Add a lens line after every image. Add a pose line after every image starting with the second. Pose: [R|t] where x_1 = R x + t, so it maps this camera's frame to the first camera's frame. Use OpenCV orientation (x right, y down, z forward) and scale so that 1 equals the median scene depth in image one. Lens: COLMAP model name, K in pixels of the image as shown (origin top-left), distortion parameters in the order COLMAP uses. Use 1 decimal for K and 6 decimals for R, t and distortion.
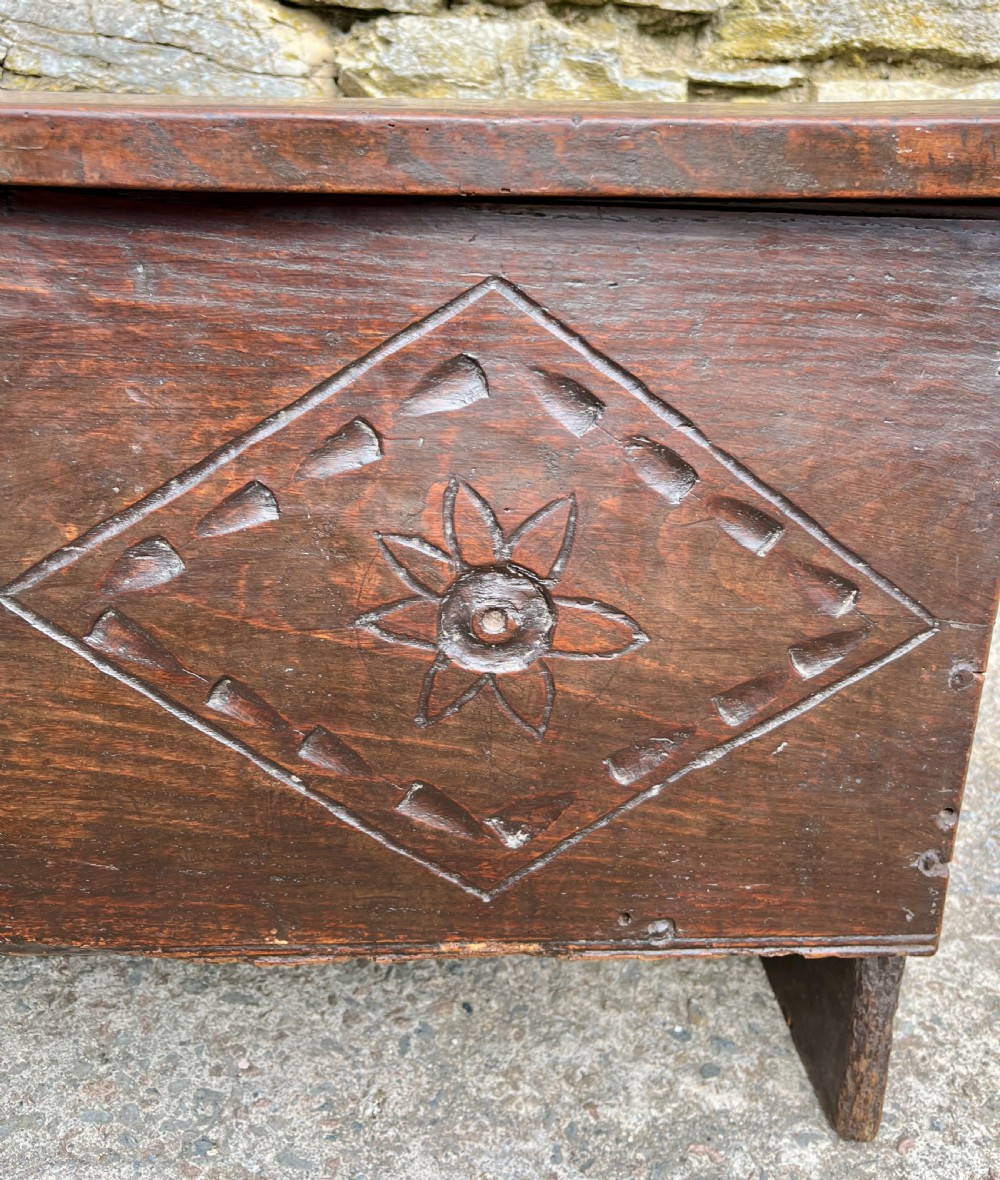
lens RADIAL K [[1080.6, 0, 517.5], [0, 1080.6, 537.2], [0, 0, 1]] dist [0.073804, -0.118323]
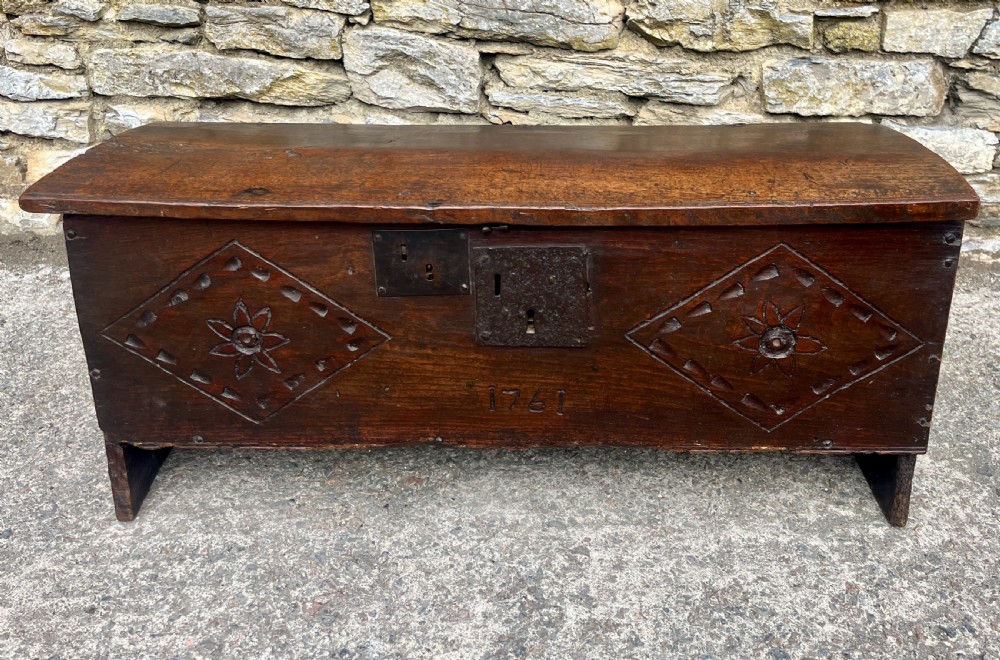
lens RADIAL K [[926.4, 0, 542.9], [0, 926.4, 217.6], [0, 0, 1]] dist [0.062532, -0.109935]
pose [[0.996181, -0.007964, -0.086944, -0.314138], [0.011854, 0.998947, 0.044319, -0.280607], [0.086499, -0.045181, 0.995227, -1.178076]]
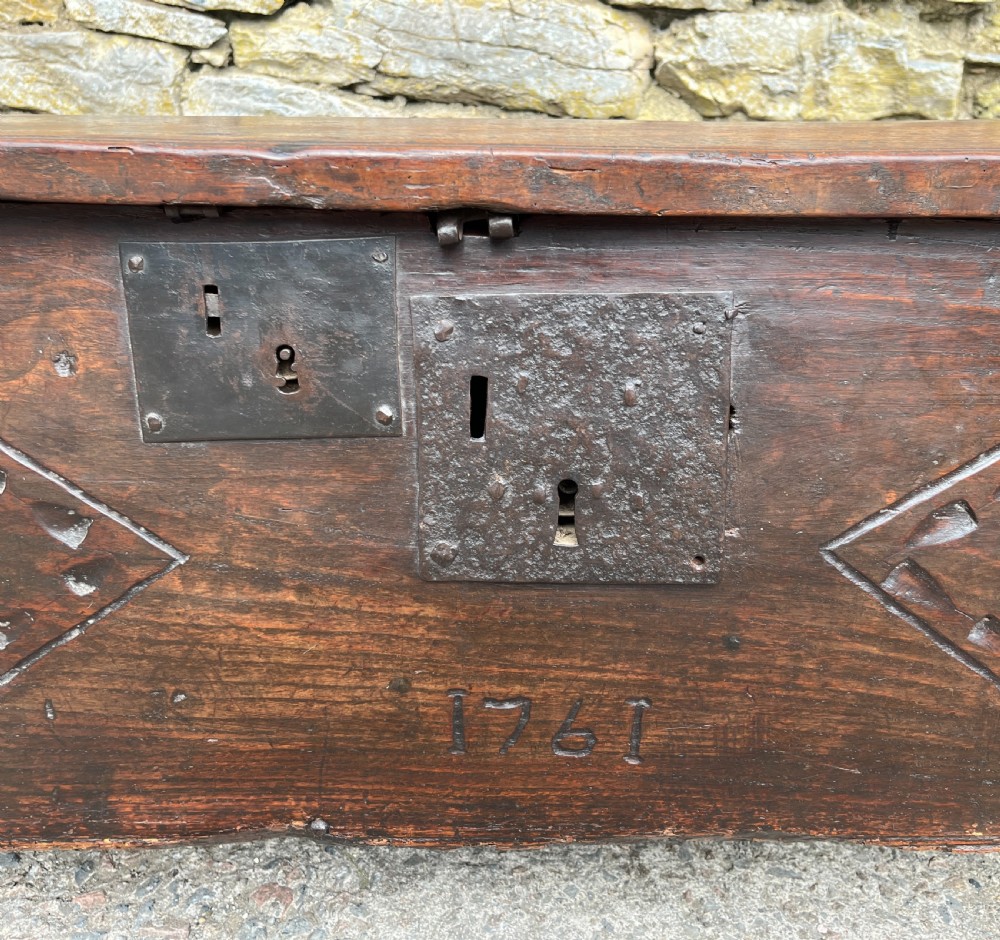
lens RADIAL K [[957.4, 0, 496.6], [0, 957.4, 465.8], [0, 0, 1]] dist [0.053602, -0.079971]
pose [[0.998406, -0.008155, -0.055855, -0.511611], [0.009086, 0.999824, 0.016439, -0.039849], [0.055711, -0.016921, 0.998304, -0.056488]]
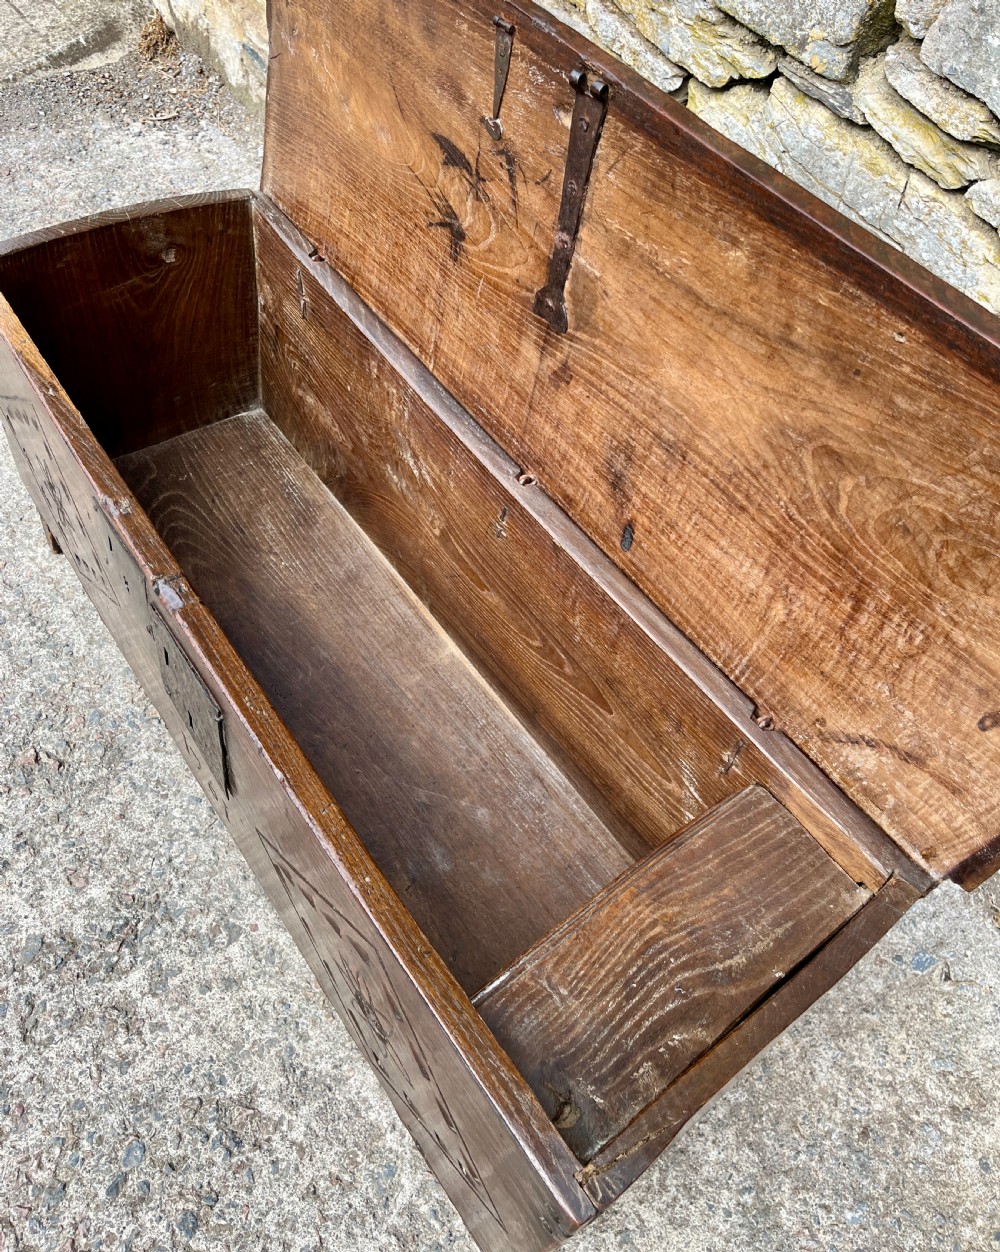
lens RADIAL K [[1012.6, 0, 509.0], [0, 1012.6, 590.9], [0, 0, 1]] dist [0.072150, -0.103675]
pose [[0.542009, 0.661251, -0.518626, 0.394431], [-0.337031, 0.736374, 0.586654, -1.161772], [0.769829, -0.143178, 0.621984, 0.094848]]
